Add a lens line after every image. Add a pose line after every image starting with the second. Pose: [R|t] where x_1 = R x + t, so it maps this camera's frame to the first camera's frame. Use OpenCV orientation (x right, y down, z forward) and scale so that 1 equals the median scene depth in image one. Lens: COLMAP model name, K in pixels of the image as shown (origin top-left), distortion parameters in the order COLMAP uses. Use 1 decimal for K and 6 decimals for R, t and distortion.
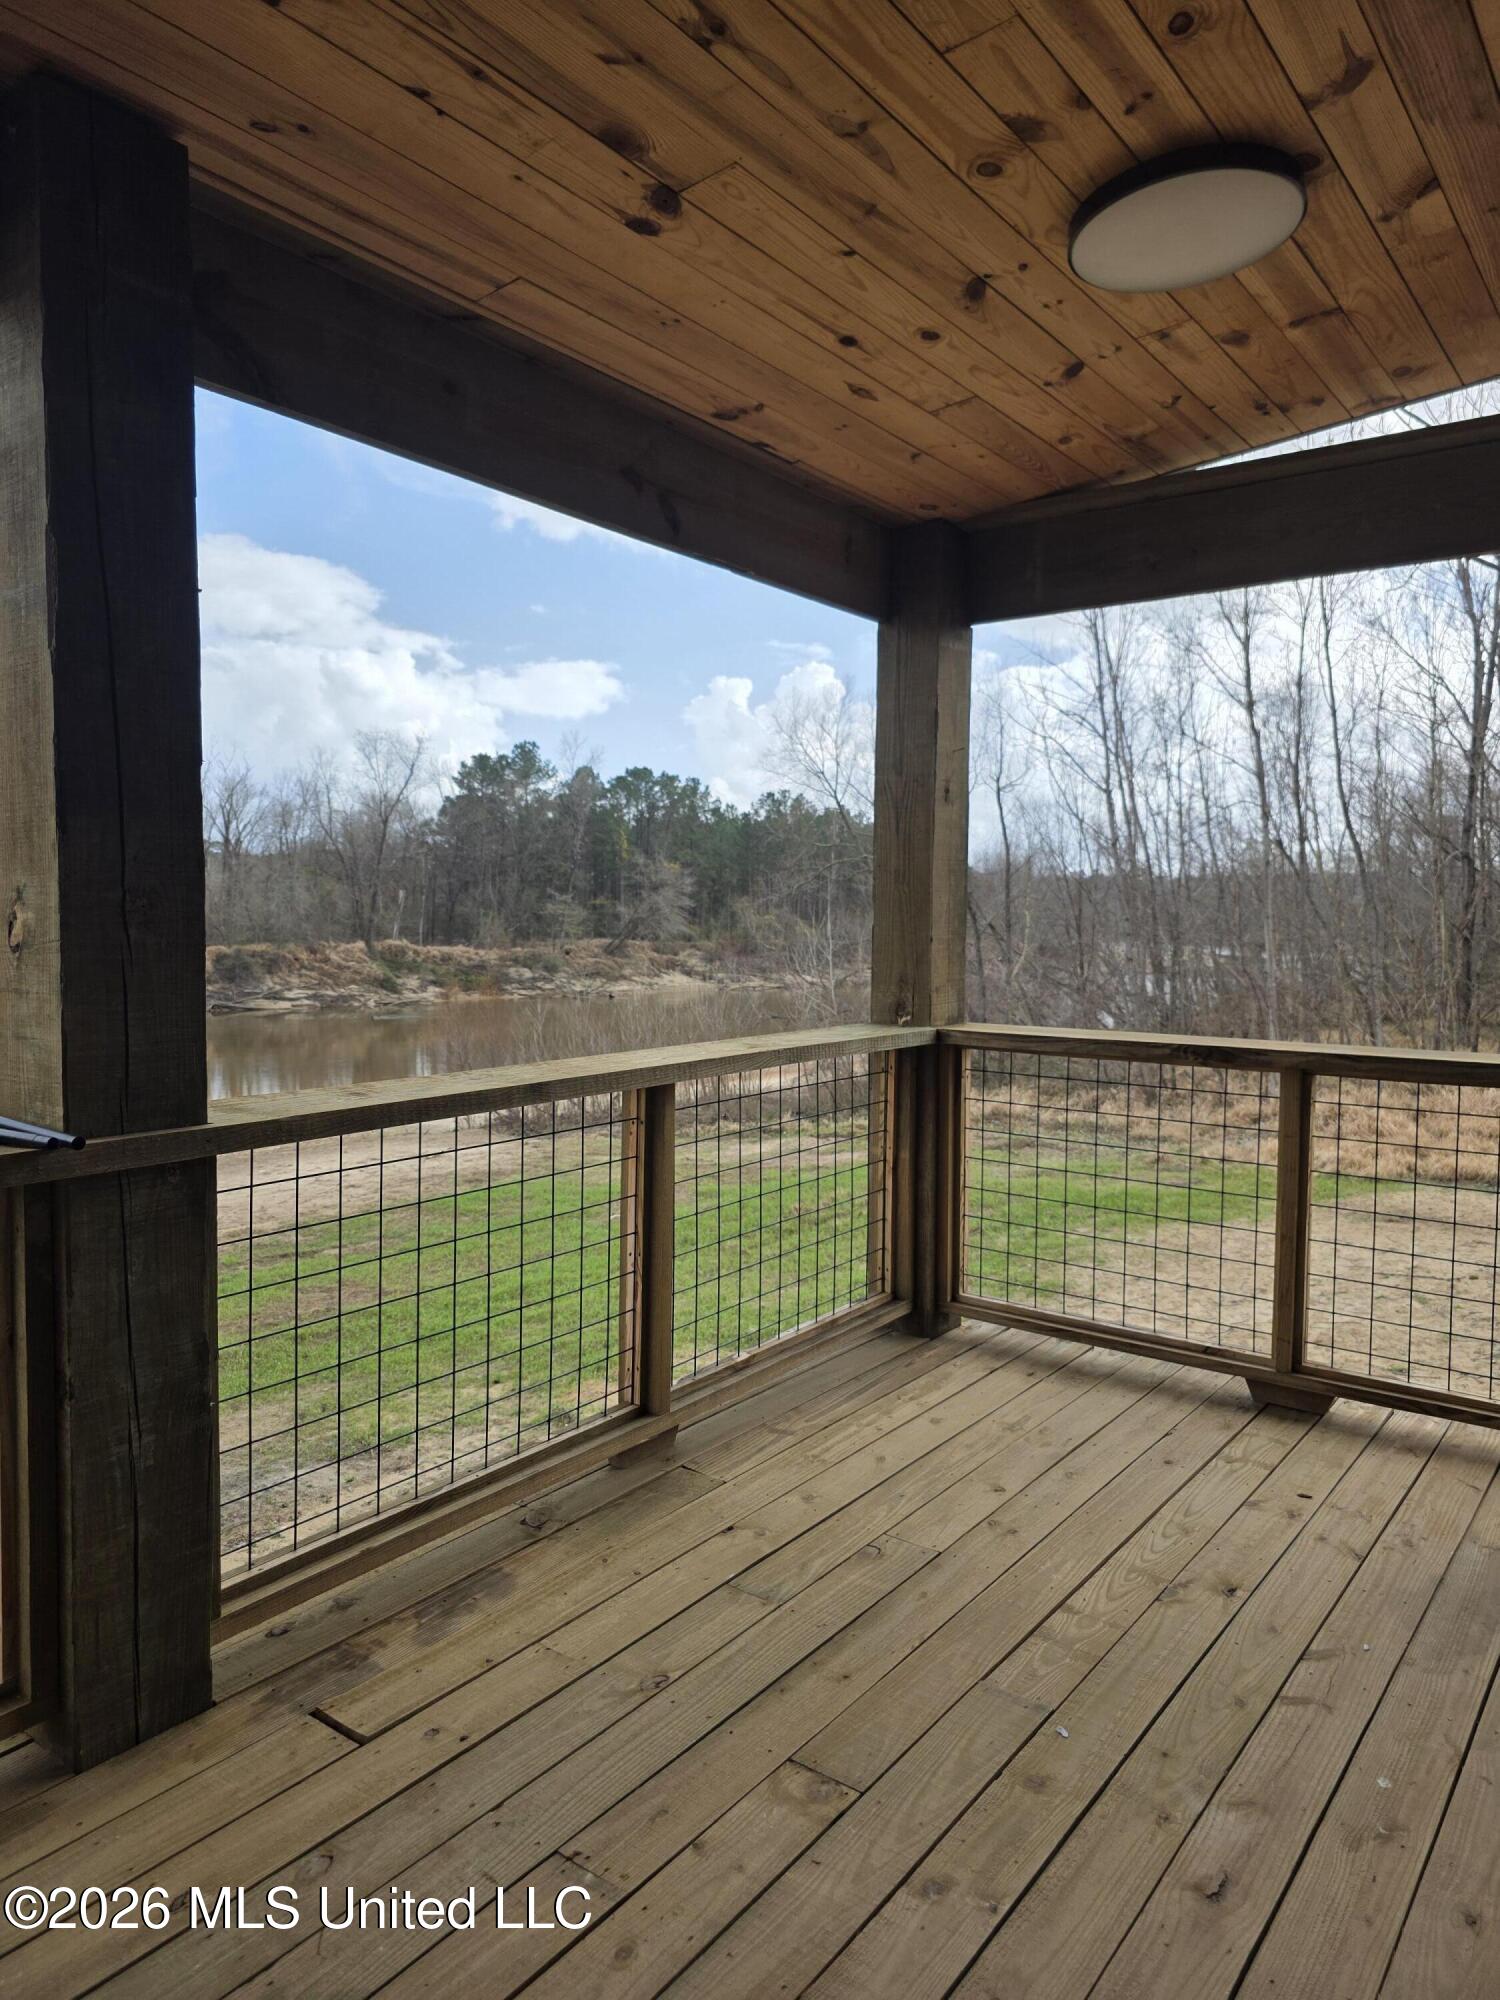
lens RADIAL K [[1369.1, 0, 750.0], [0, 1369.1, 1000.0], [0, 0, 1]] dist [-0.001468, -0.004242]
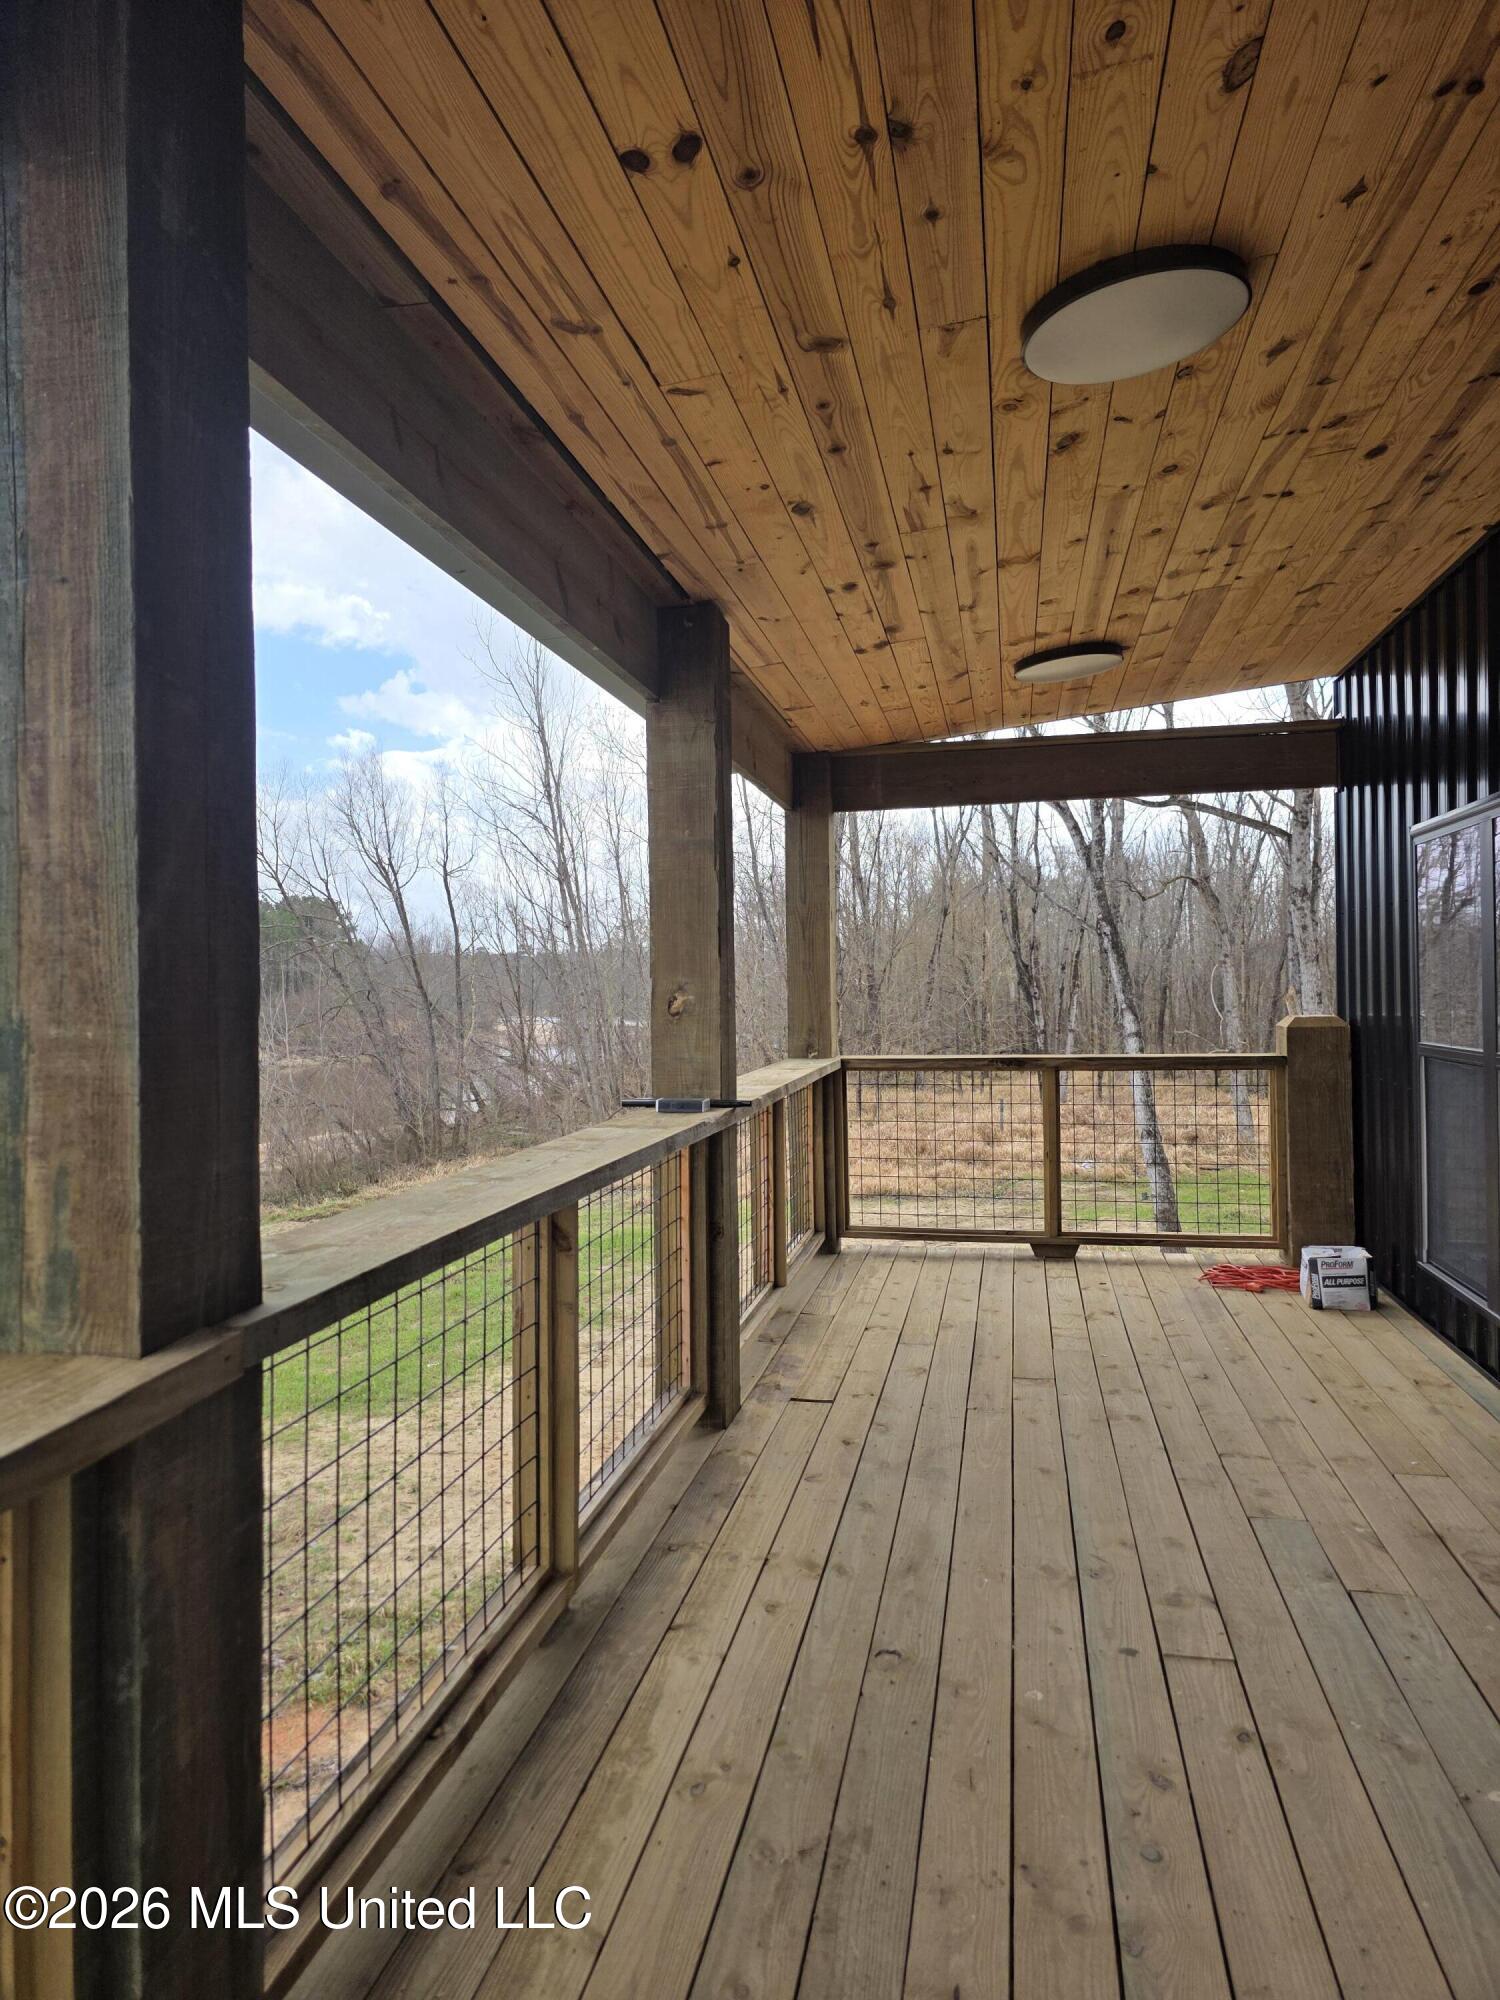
lens RADIAL K [[1336.6, 0, 719.7], [0, 1336.6, 995.1], [0, 0, 1]] dist [0.003005, -0.000115]
pose [[0.916115, -0.027541, 0.399968, -0.693902], [0.051206, 0.997505, -0.048601, 0.017175], [-0.397632, 0.065005, 0.915240, -0.448320]]
